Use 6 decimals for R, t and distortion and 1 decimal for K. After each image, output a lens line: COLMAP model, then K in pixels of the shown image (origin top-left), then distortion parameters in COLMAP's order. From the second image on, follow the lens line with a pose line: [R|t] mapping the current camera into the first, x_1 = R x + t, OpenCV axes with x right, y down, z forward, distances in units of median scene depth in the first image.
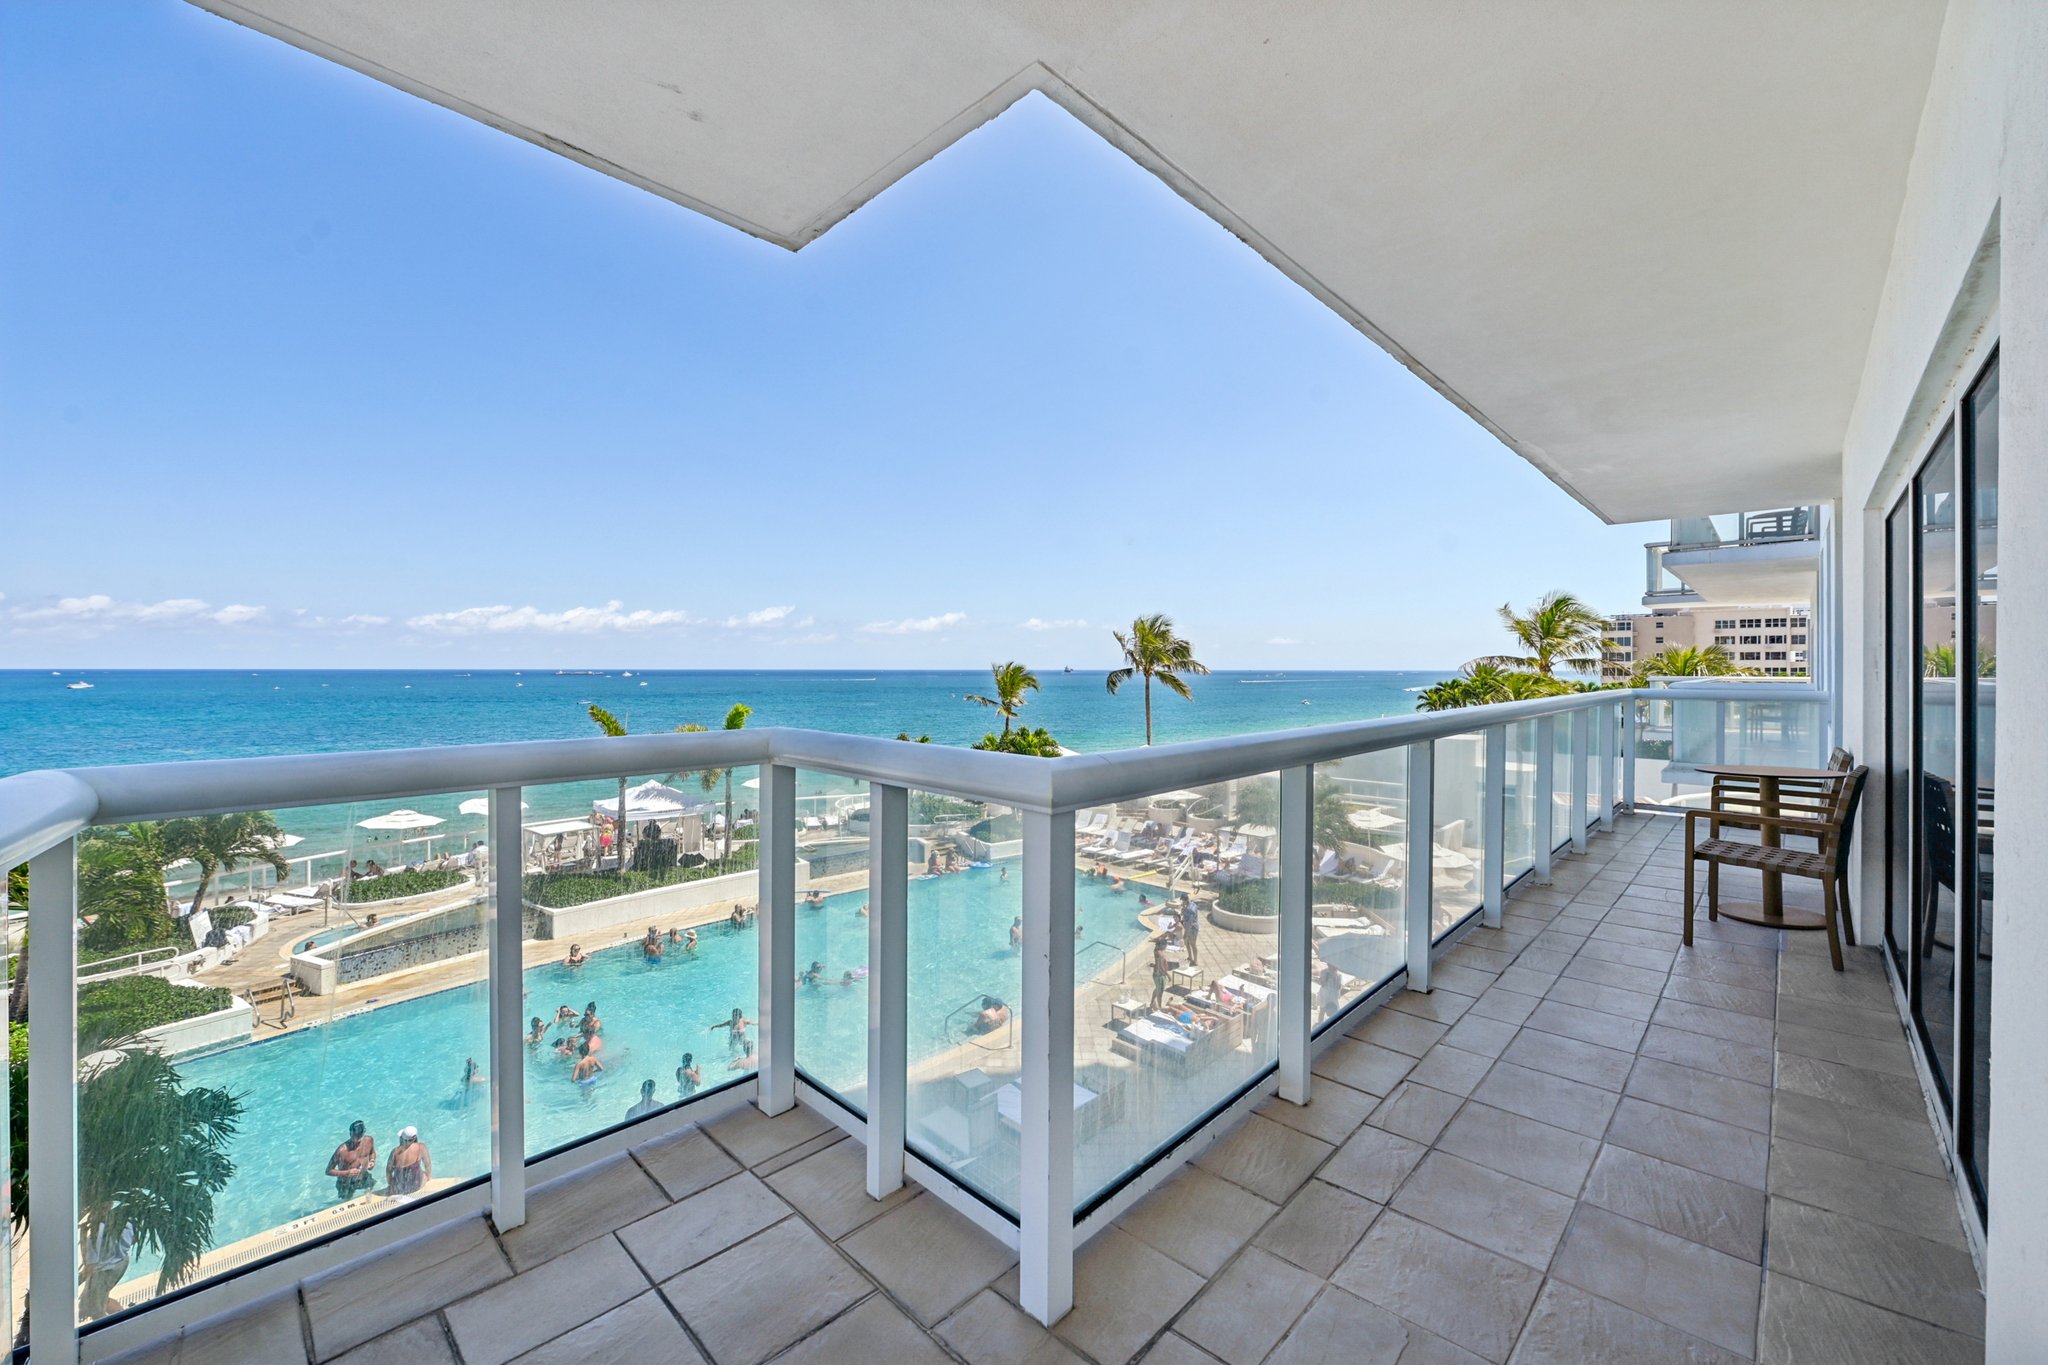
lens RADIAL K [[820.7, 0, 1034.7], [0, 820.7, 672.3], [0, 0, 1]] dist [-0.006307, -0.000735]
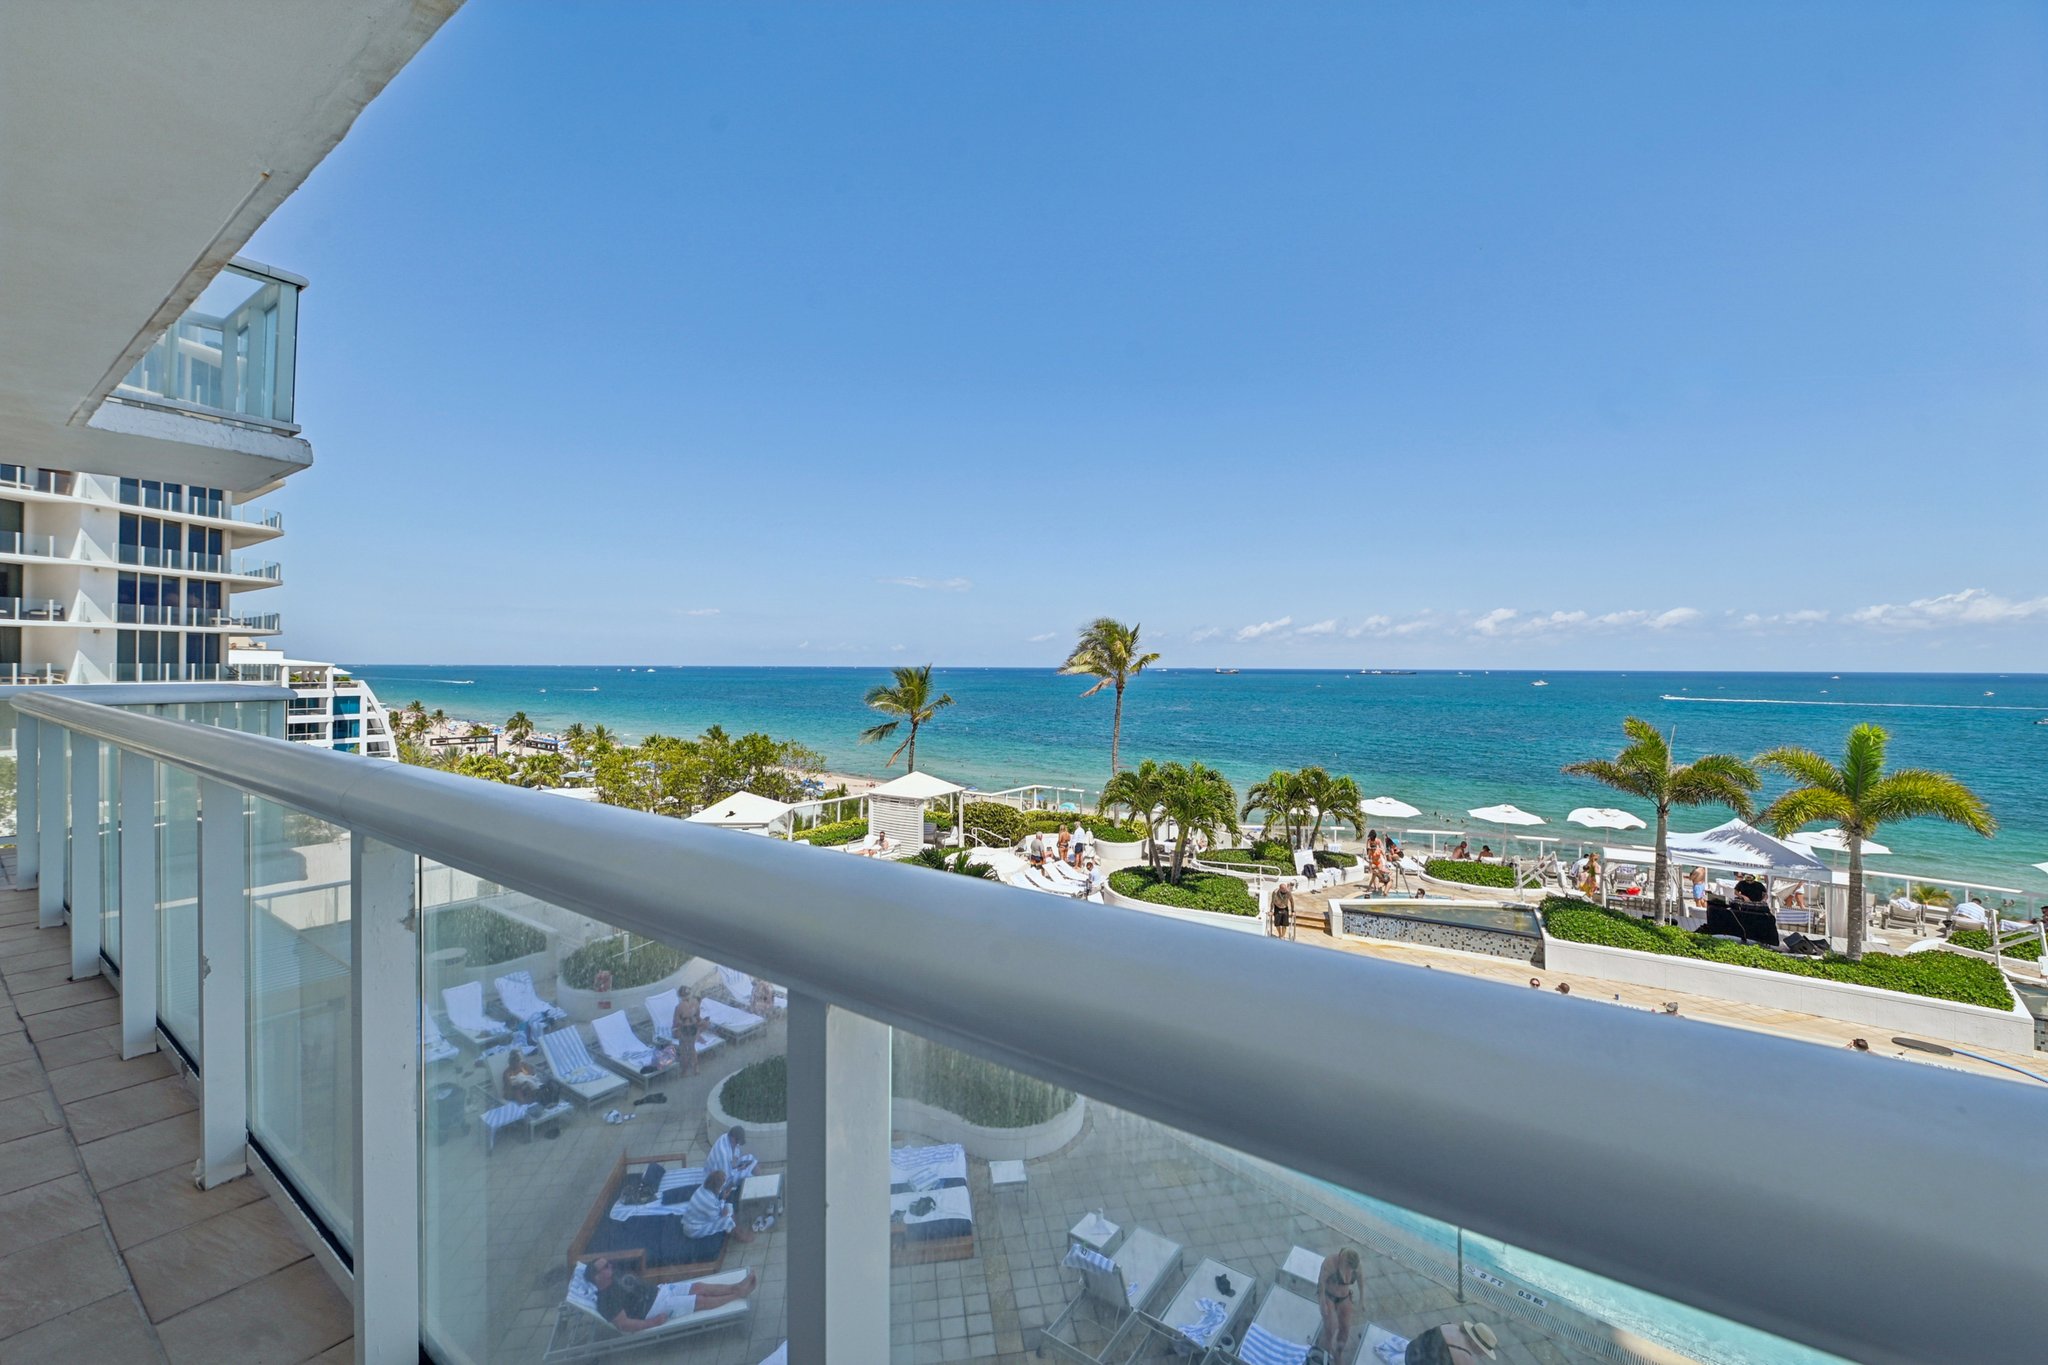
lens RADIAL K [[820.7, 0, 1006.5], [0, 820.7, 675.2], [0, 0, 1]] dist [-0.006307, -0.000735]
pose [[0.124342, 0.008390, -0.992204, 0.260516], [-0.007224, 0.999945, 0.007550, -0.000750], [0.992213, 0.006229, 0.124396, 0.339031]]
